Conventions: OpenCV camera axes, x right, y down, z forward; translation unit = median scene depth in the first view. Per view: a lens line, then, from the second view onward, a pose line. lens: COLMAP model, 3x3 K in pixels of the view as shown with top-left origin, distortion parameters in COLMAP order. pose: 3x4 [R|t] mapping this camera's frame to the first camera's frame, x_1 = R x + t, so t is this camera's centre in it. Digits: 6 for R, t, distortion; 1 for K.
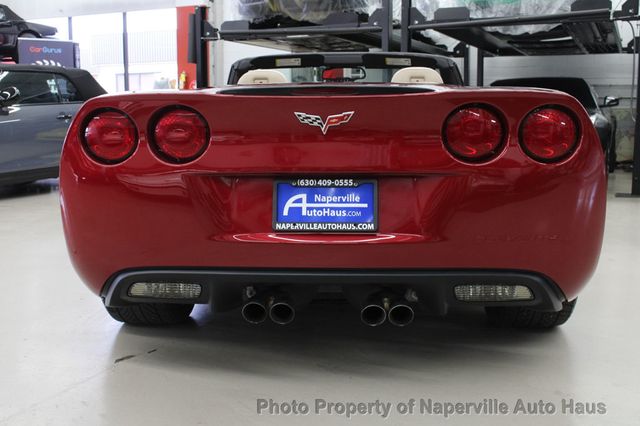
lens RADIAL K [[753.8, 0, 320.0], [0, 753.8, 213.0], [0, 0, 1]] dist [-0.061857, 0.027003]
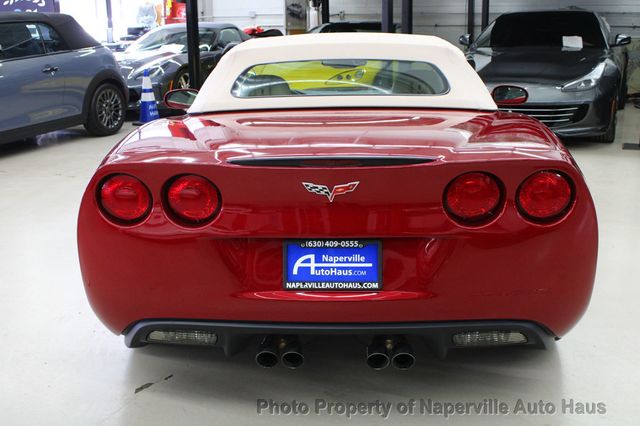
lens RADIAL K [[802.9, 0, 320.0], [0, 802.9, 213.0], [0, 0, 1]] dist [-0.039794, -0.044081]
pose [[0.999891, -0.013871, 0.005145, -0.015257], [0.013111, 0.991918, 0.126201, -0.225927], [-0.006854, -0.126119, 0.991991, -0.113564]]
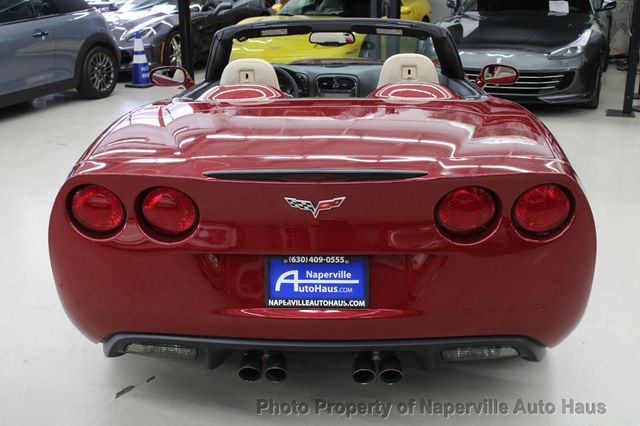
lens RADIAL K [[753.8, 0, 320.0], [0, 753.8, 213.0], [0, 0, 1]] dist [-0.061857, 0.027003]
pose [[0.999797, -0.013121, 0.015306, -0.003091], [0.009714, 0.978811, 0.204535, -0.305577], [-0.017666, -0.204344, 0.978740, 0.032871]]
